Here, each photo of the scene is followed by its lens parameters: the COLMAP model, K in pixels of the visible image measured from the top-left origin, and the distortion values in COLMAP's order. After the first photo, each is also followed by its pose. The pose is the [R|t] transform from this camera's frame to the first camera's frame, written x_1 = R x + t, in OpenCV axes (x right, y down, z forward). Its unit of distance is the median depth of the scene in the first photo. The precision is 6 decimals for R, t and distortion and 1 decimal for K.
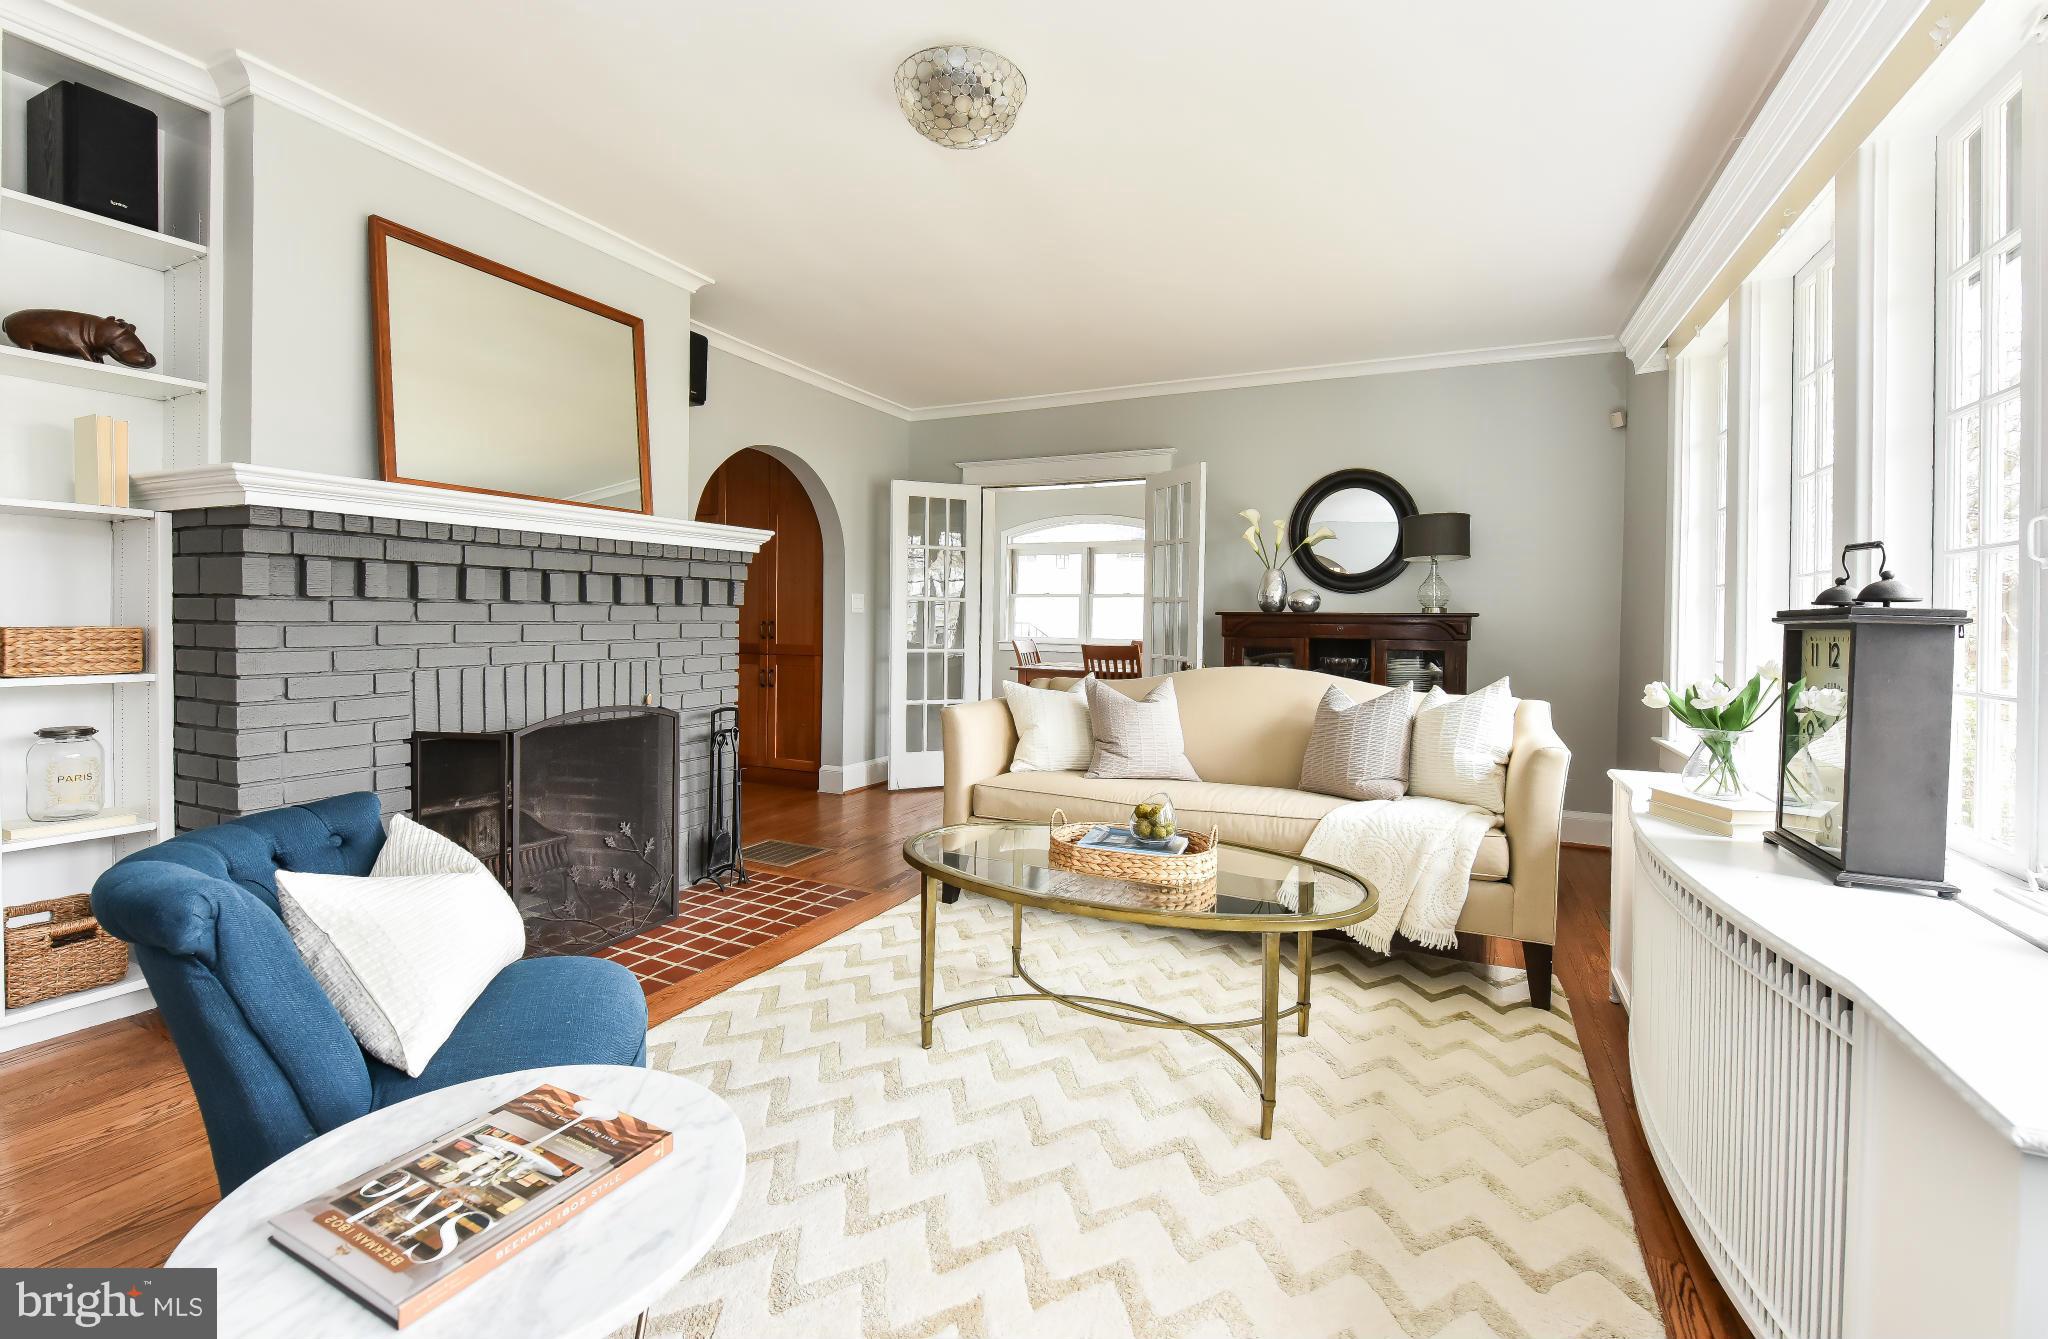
lens RADIAL K [[901.5, 0, 1032.6], [0, 901.5, 631.1], [0, 0, 1]] dist [-0.008613, -0.000635]
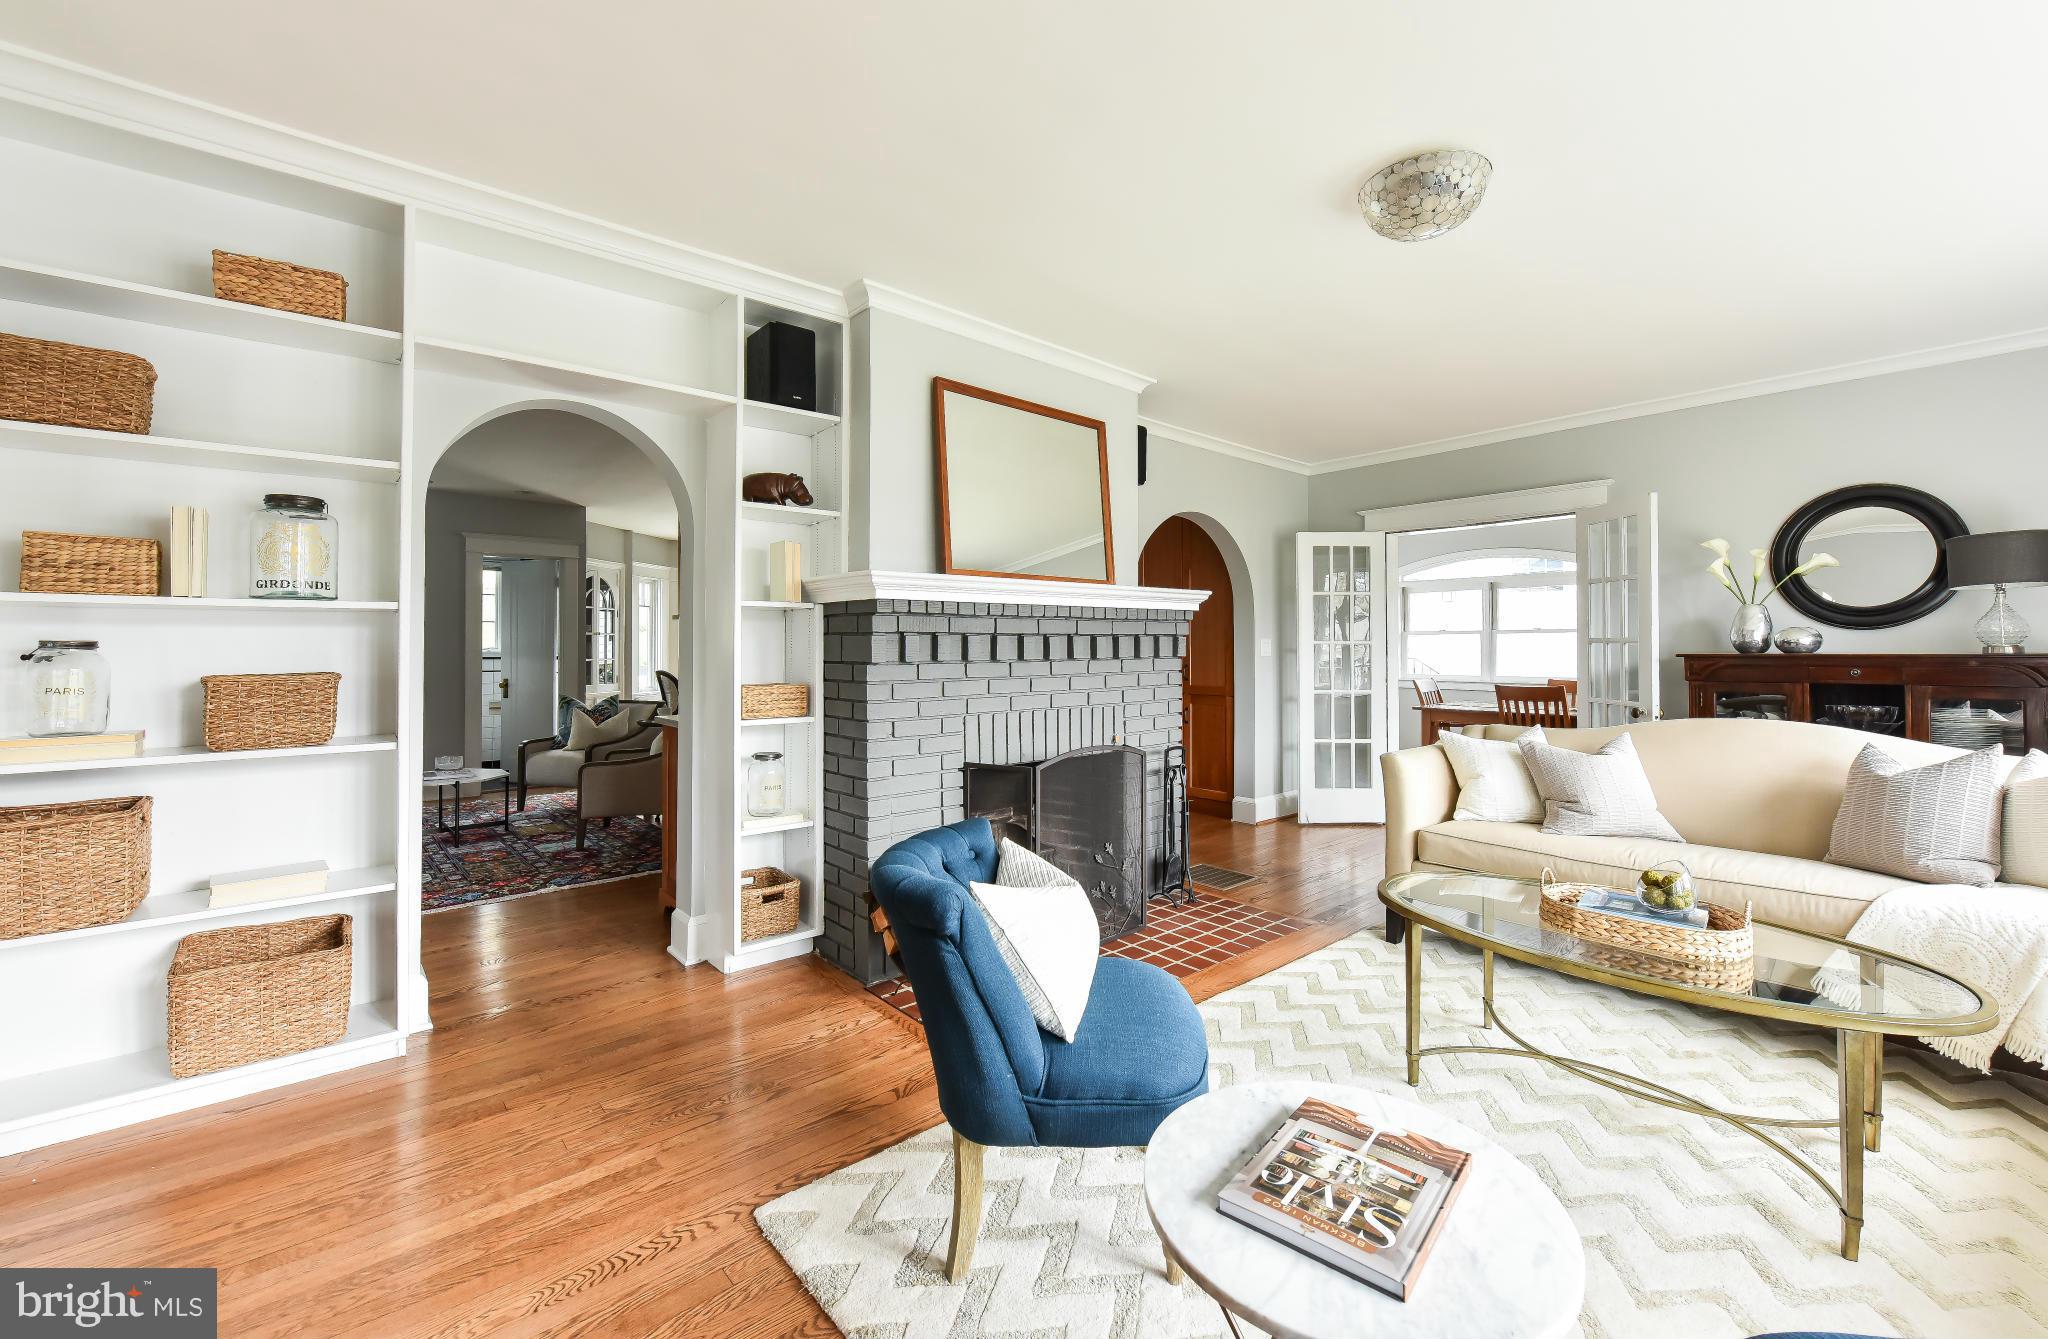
lens RADIAL K [[839.7, 0, 1020.9], [0, 839.7, 631.8], [0, 0, 1]] dist [-0.010770, -0.000215]
pose [[0.913699, -0.021823, -0.405805, -0.106937], [0.007572, 0.999298, -0.036690, -0.030575], [0.406321, 0.030450, 0.913223, -0.083124]]
